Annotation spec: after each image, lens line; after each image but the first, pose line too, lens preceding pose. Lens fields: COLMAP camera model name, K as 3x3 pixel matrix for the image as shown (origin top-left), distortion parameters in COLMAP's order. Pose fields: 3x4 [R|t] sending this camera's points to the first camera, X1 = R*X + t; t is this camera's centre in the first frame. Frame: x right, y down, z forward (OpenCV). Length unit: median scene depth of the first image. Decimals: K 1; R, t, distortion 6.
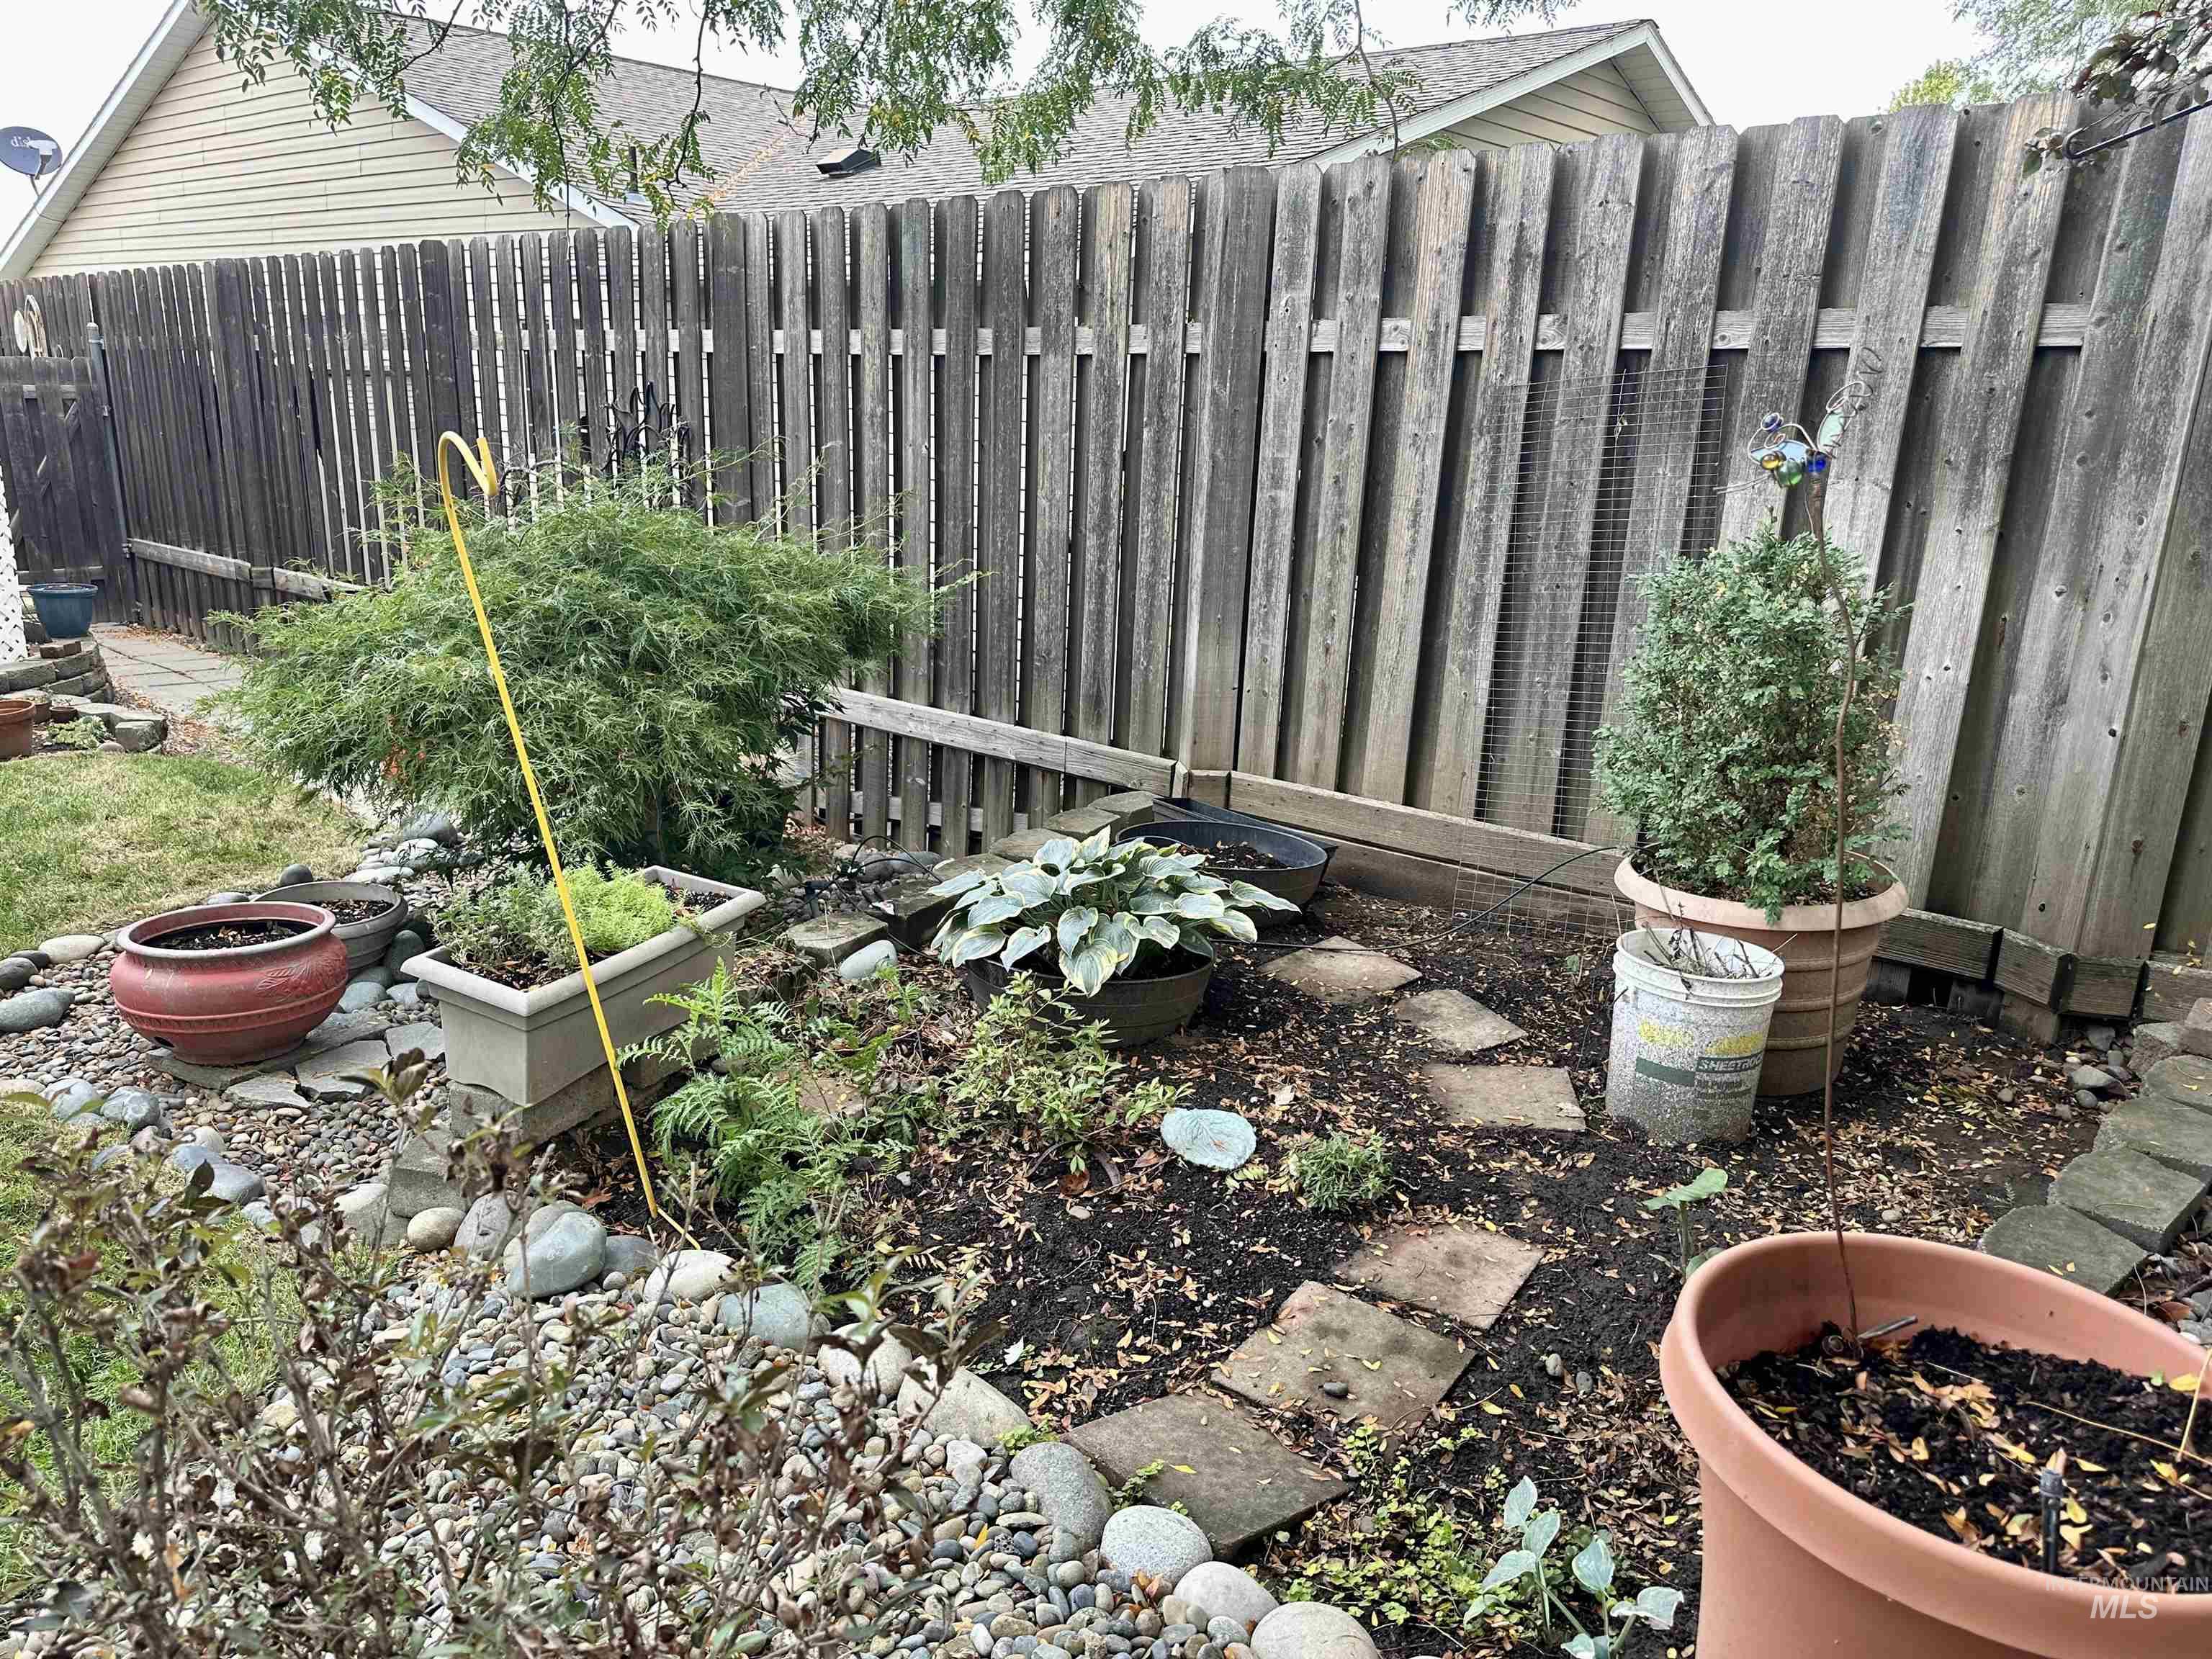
lens RADIAL K [[1562.5, 0, 1110.7], [0, 1562.5, 843.4], [0, 0, 1]] dist [0.007763, -0.006950]
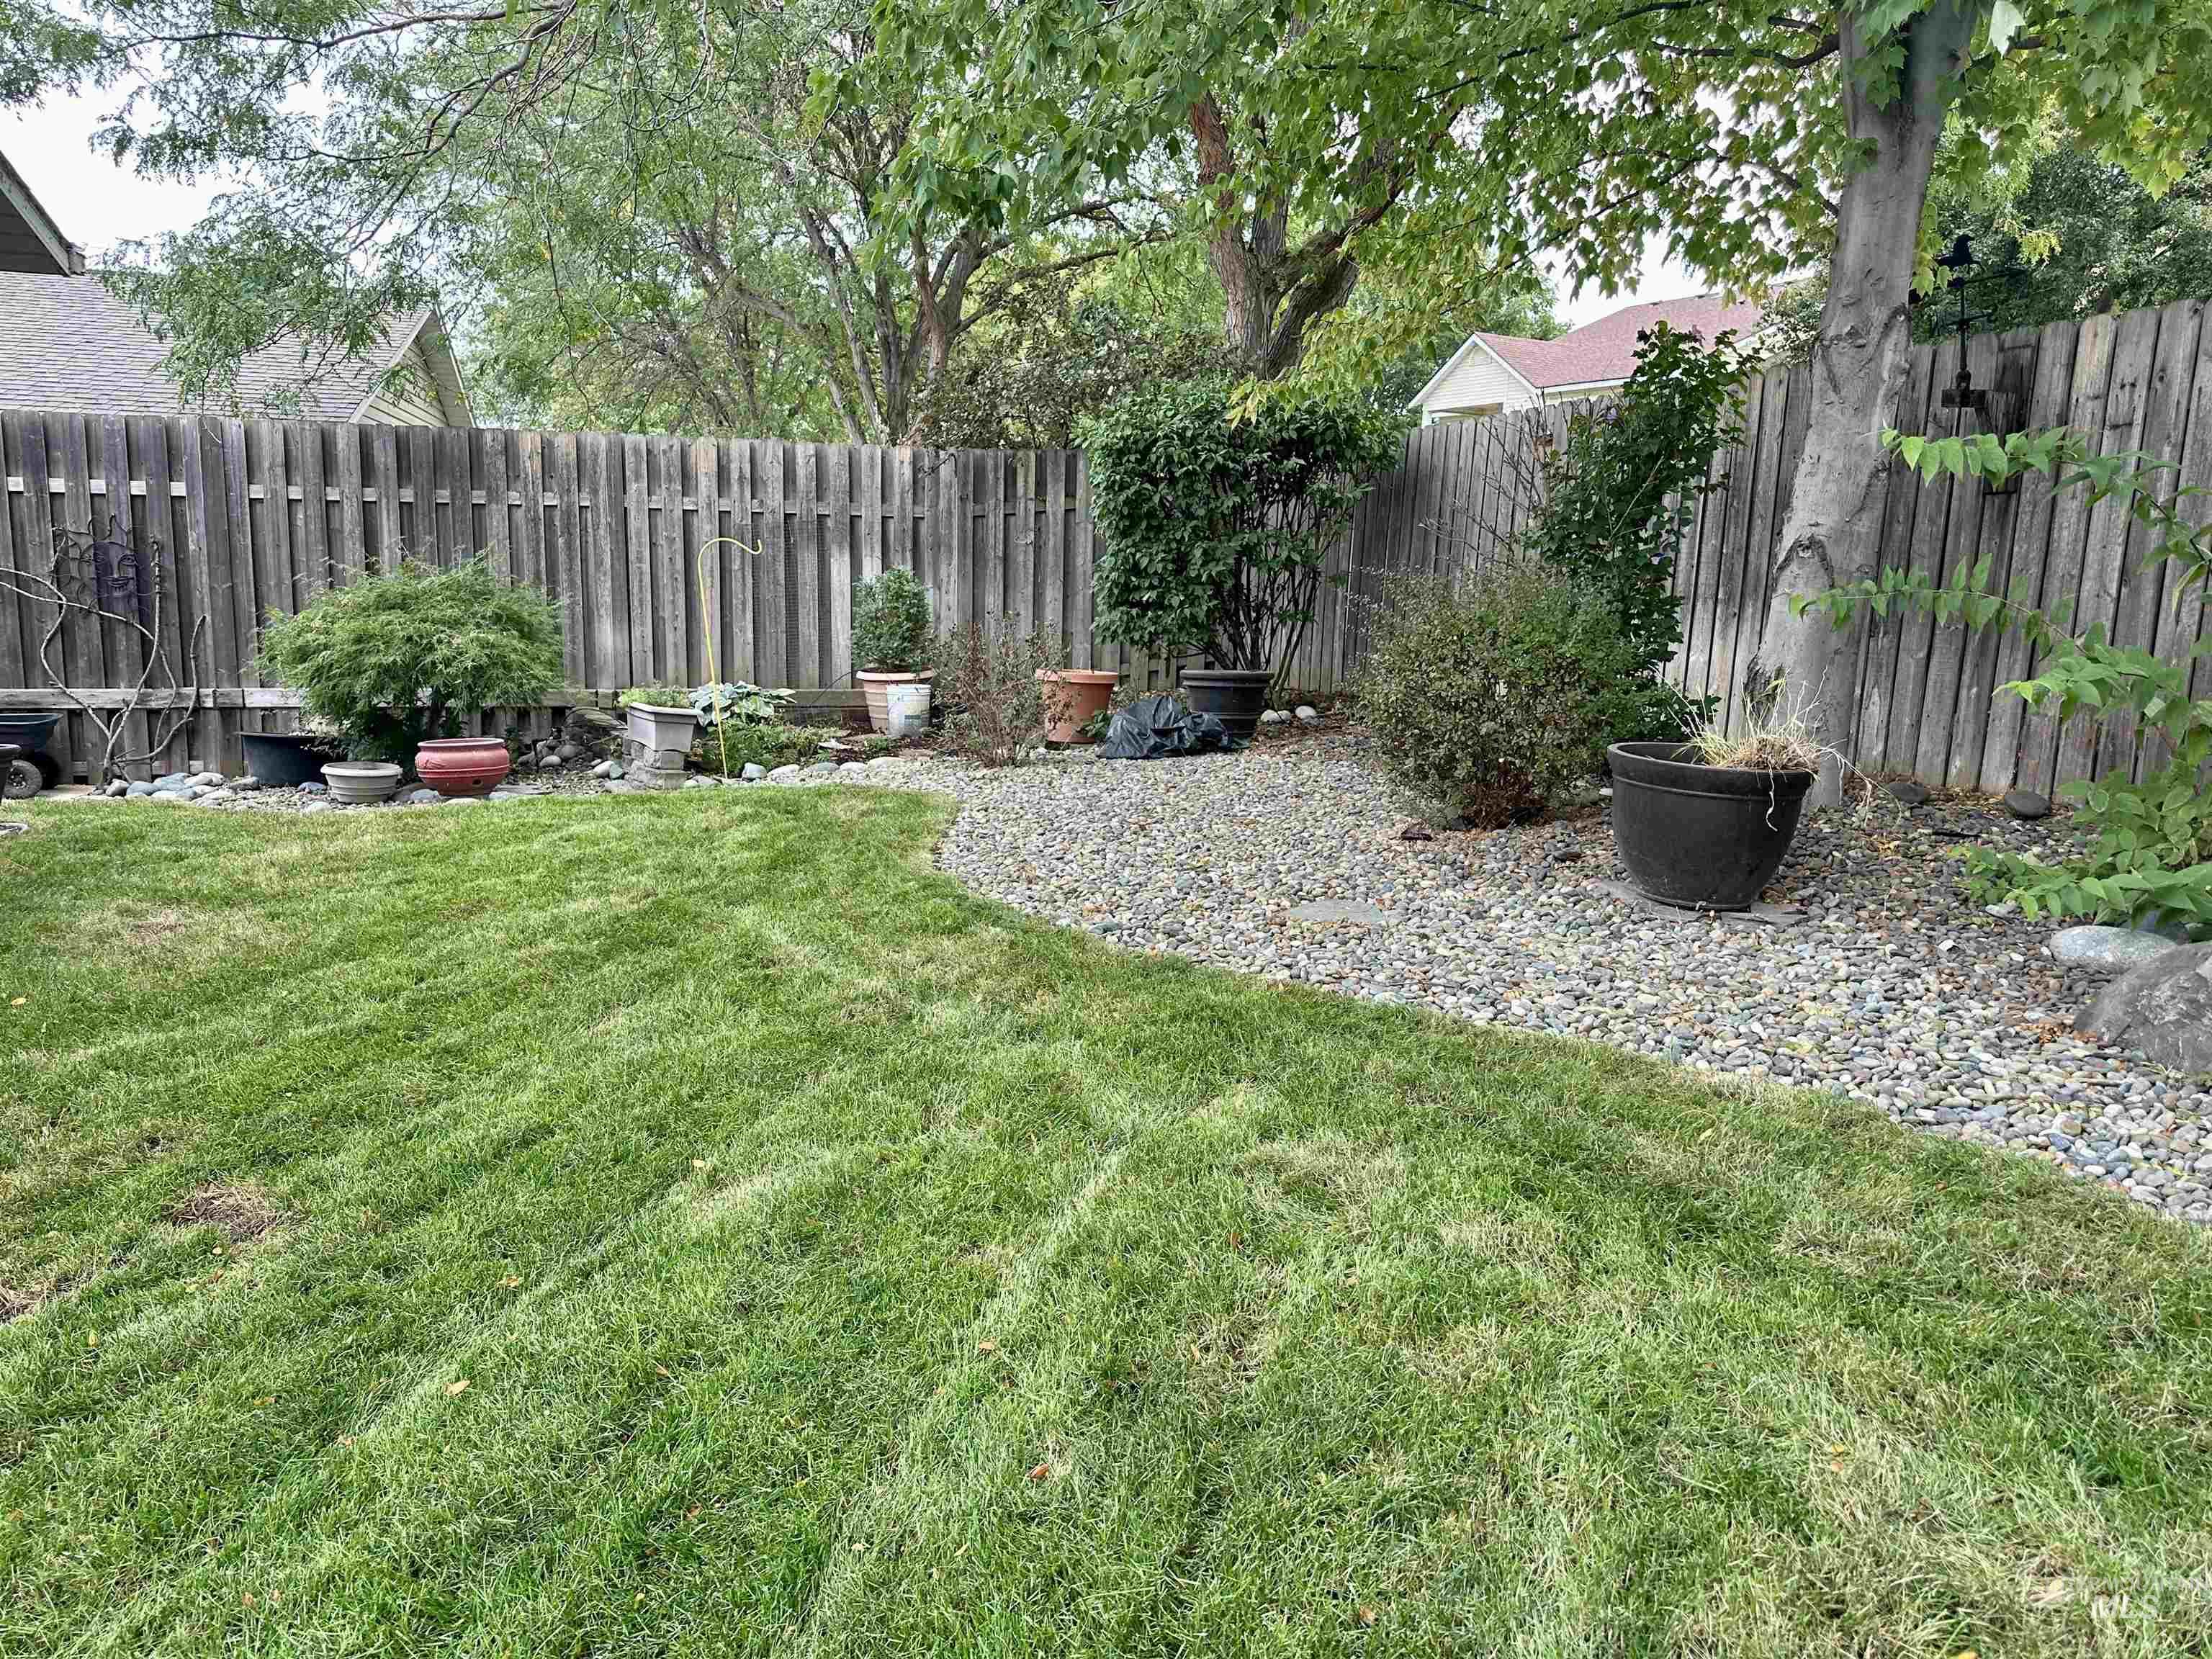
lens RADIAL K [[1562.5, 0, 1109.6], [0, 1562.5, 834.7], [0, 0, 1]] dist [0.007763, -0.006950]
pose [[0.556749, -0.138918, 0.818982, -1.967698], [0.216004, 0.976213, 0.018747, 0.372703], [-0.802105, 0.166466, 0.573512, -1.136604]]
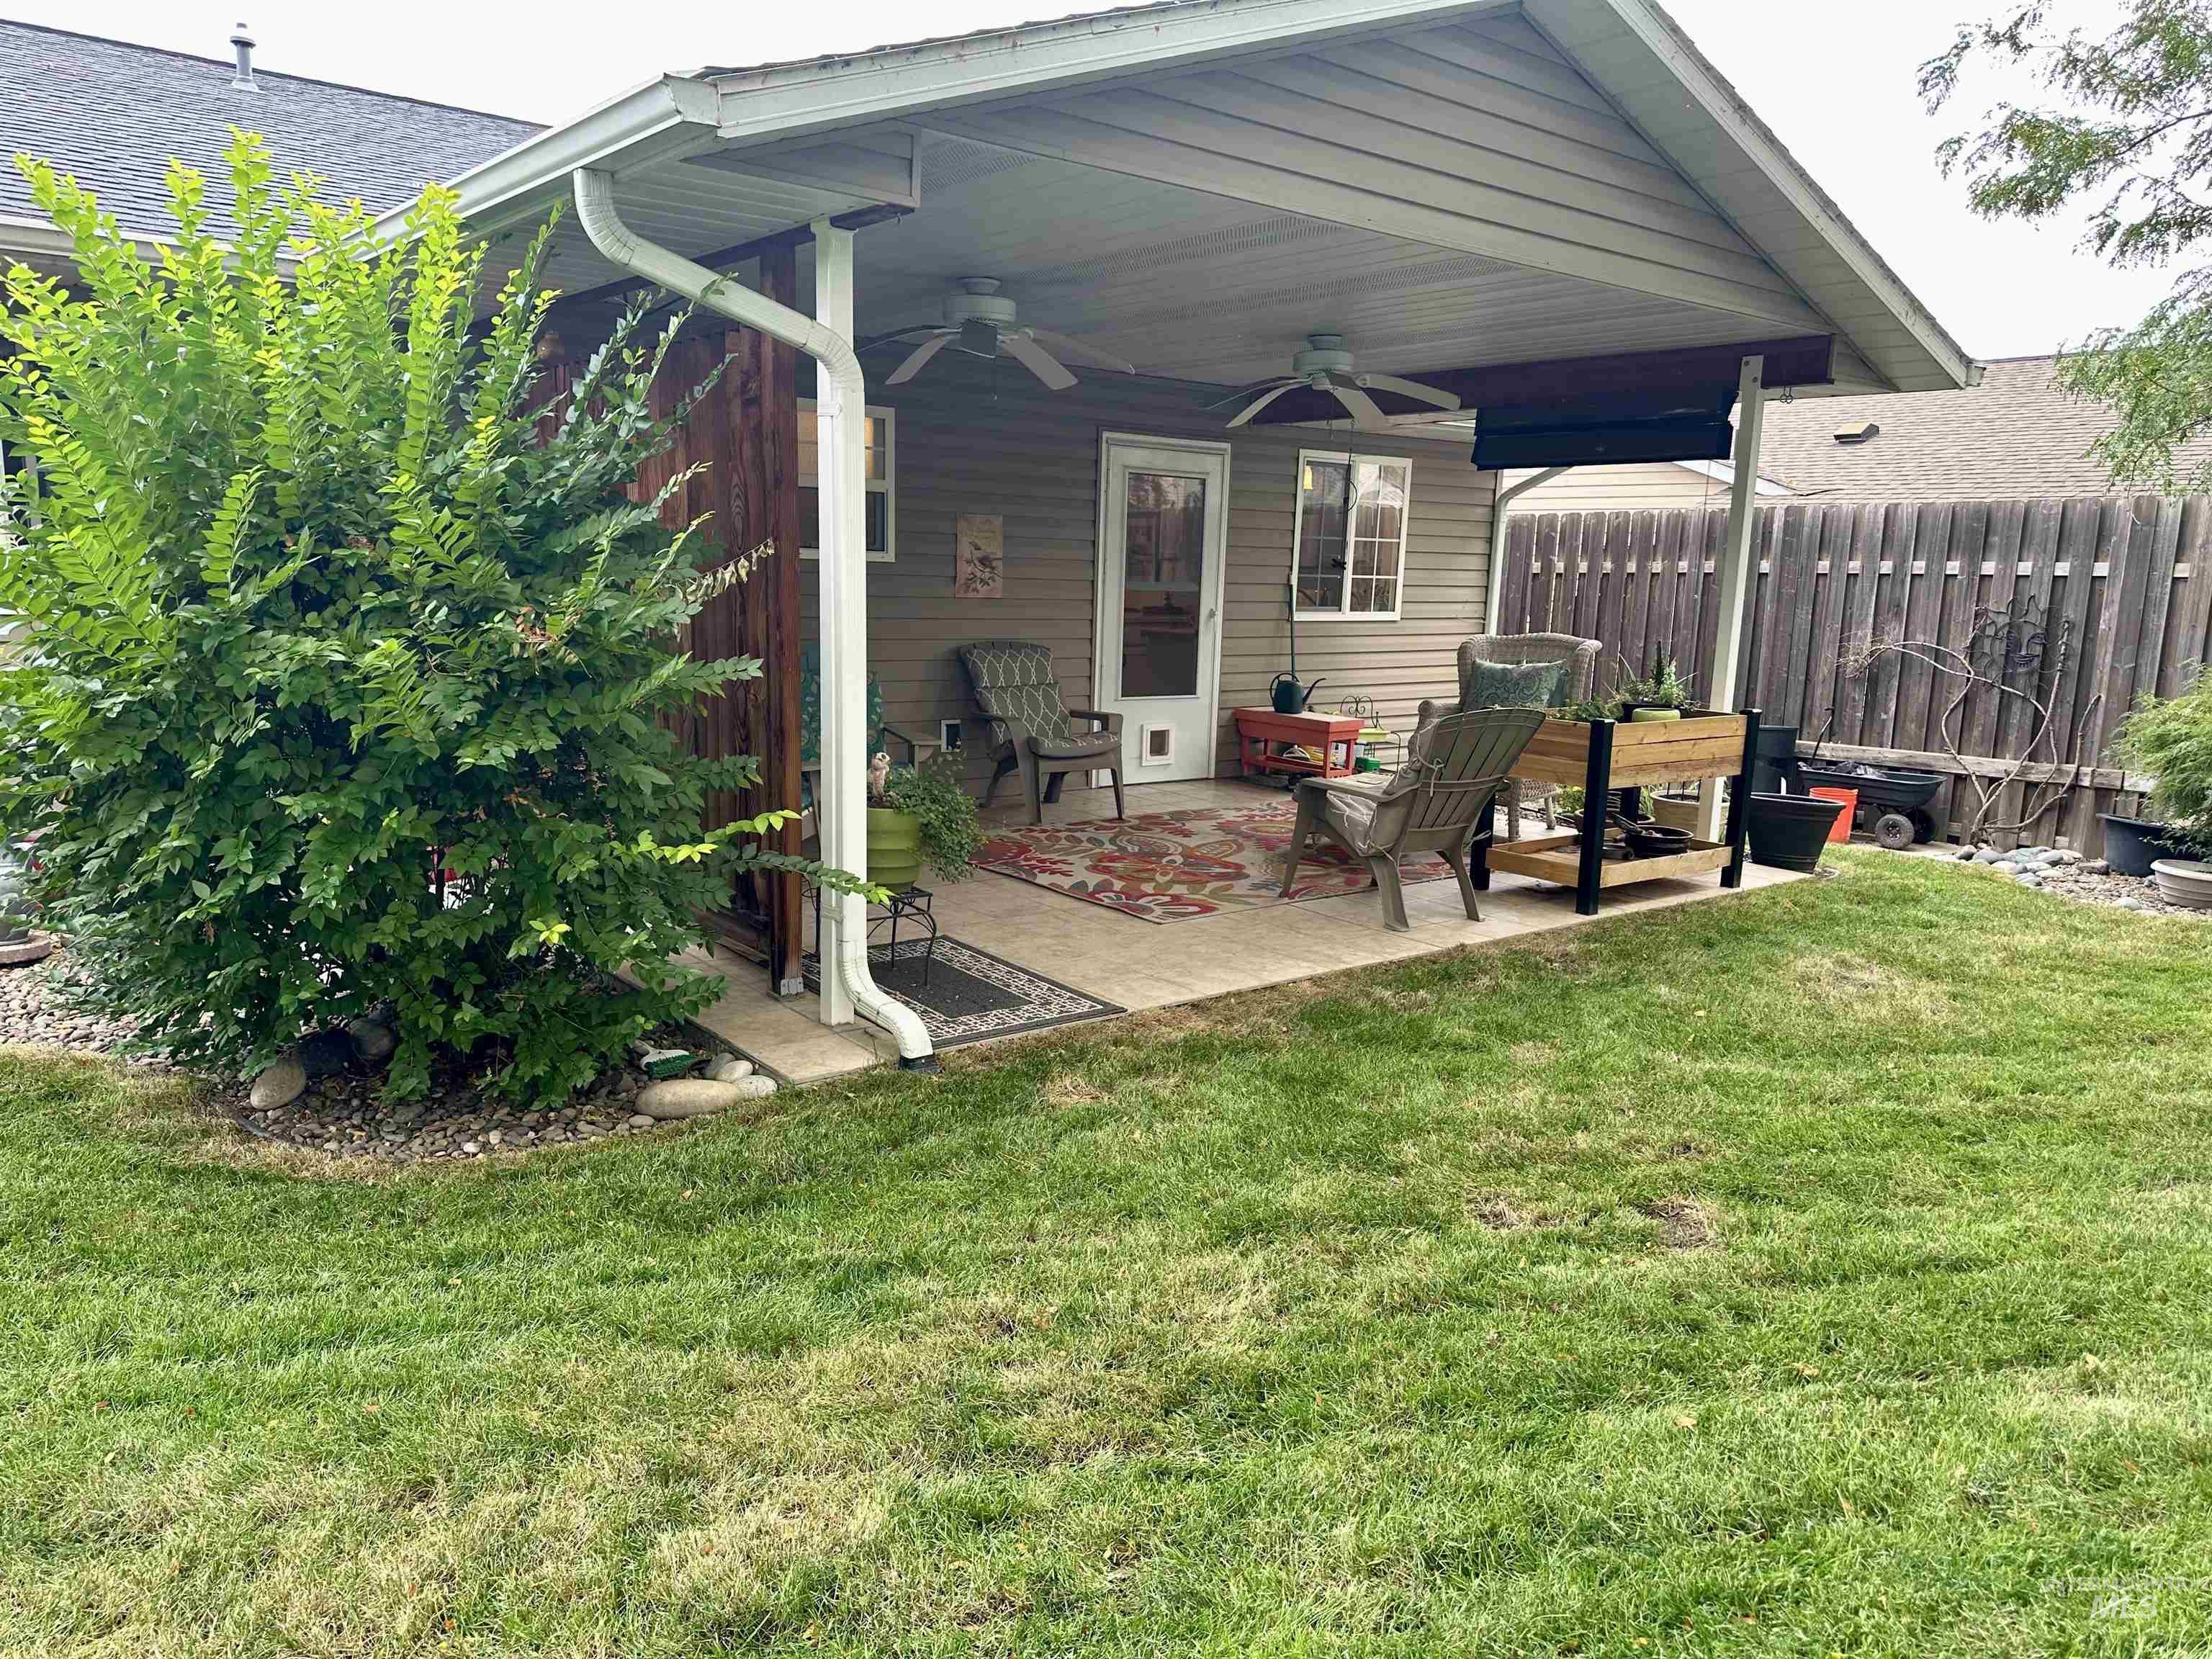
lens RADIAL K [[1562.5, 0, 1101.5], [0, 1562.5, 842.3], [0, 0, 1]] dist [0.007763, -0.006950]
pose [[0.984459, 0.044352, -0.169923, -1.765342], [-0.064022, 0.991634, -0.112088, 0.381502], [0.163530, 0.121224, 0.979062, -1.310480]]
